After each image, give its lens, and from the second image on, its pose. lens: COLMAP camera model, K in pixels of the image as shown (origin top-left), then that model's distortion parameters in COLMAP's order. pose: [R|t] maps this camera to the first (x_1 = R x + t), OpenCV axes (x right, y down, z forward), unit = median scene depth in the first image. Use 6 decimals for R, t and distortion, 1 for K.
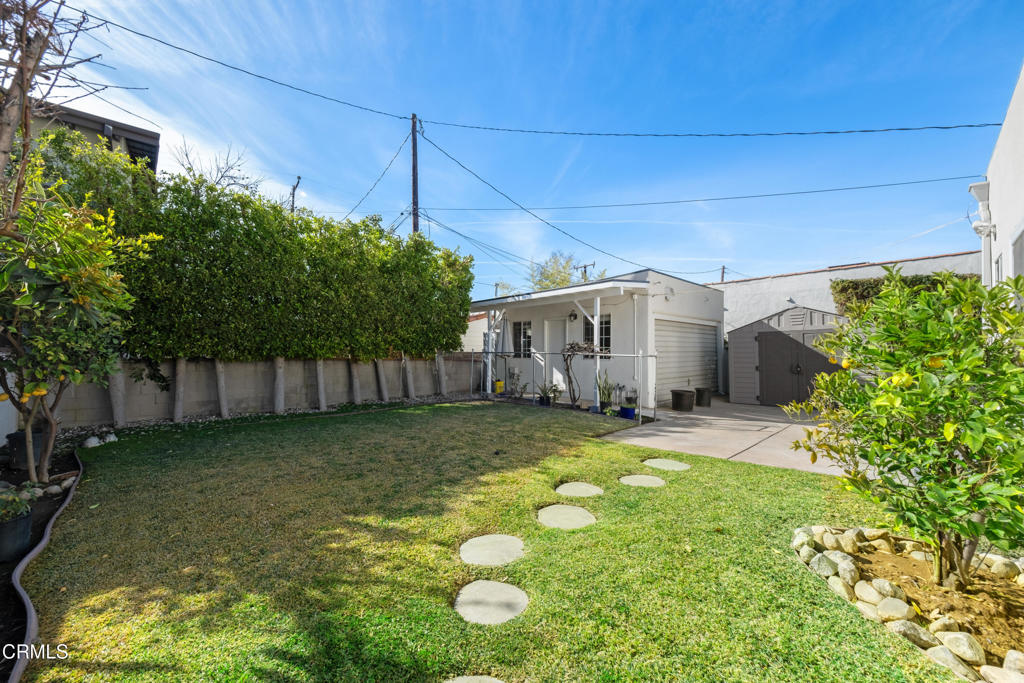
lens RADIAL K [[392.5, 0, 512.2], [0, 392.5, 345.2], [0, 0, 1]] dist [0.001487, 0.000012]
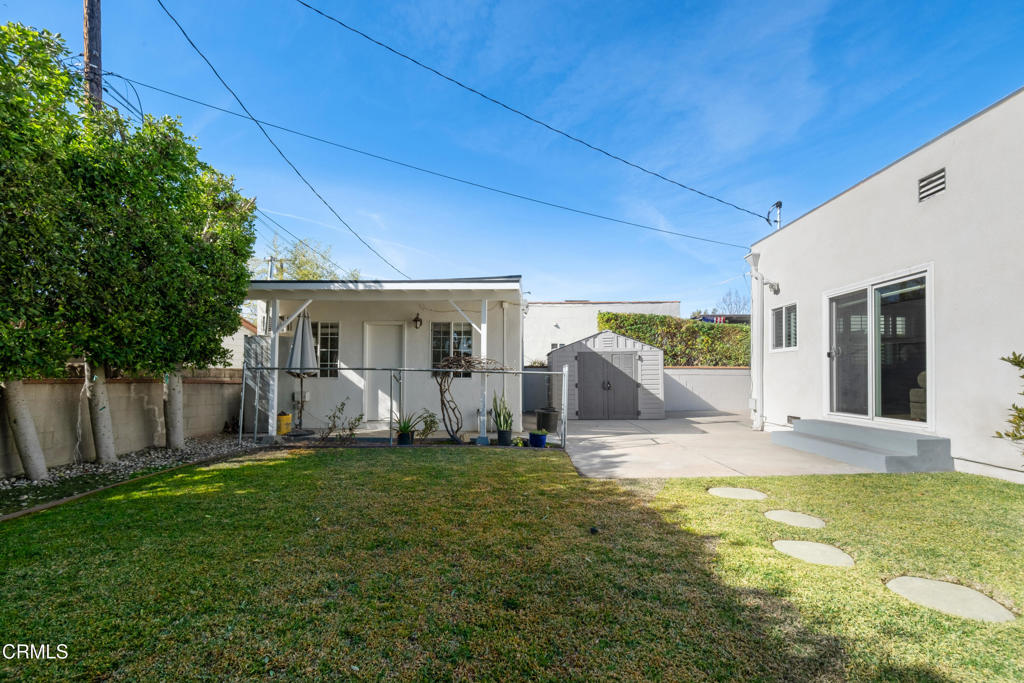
lens RADIAL K [[412.1, 0, 505.1], [0, 412.1, 366.5], [0, 0, 1]] dist [-0.010207, -0.000582]
pose [[0.690085, 0.013544, 0.723601, -0.305674], [-0.020363, 0.999792, 0.000706, 0.009520], [-0.723441, -0.015222, 0.690218, 0.337725]]
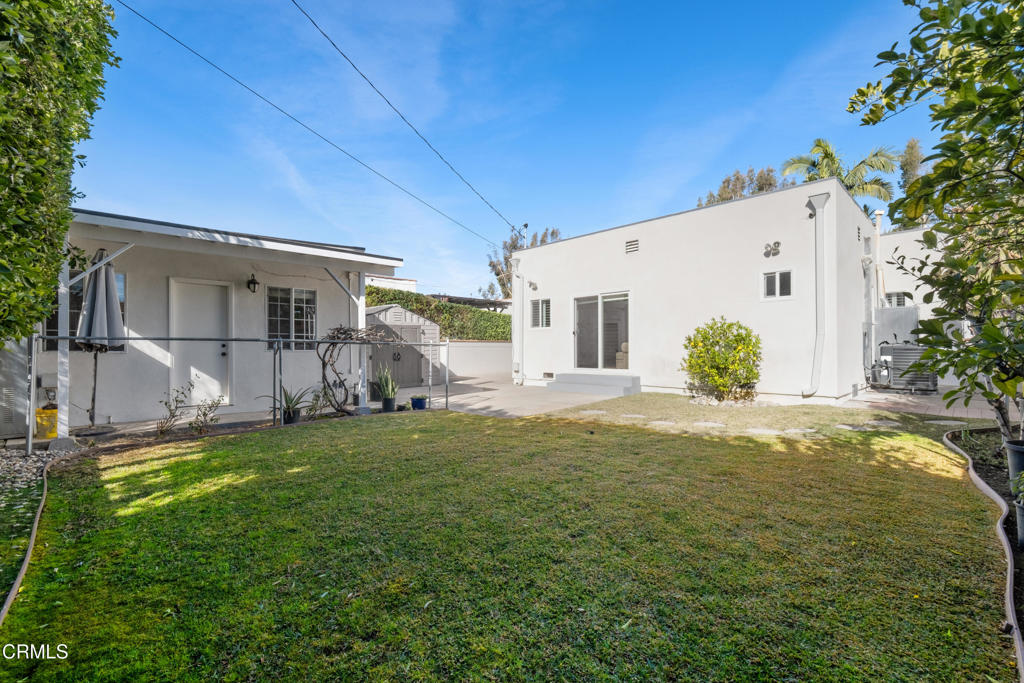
lens RADIAL K [[457.0, 0, 511.0], [0, 457.0, 345.1], [0, 0, 1]] dist [0.018786, -0.000697]
pose [[-0.062225, 0.003863, 0.998055, -0.635265], [-0.021446, 0.999756, -0.005207, 0.021810], [-0.997832, -0.021728, -0.062127, 0.639307]]
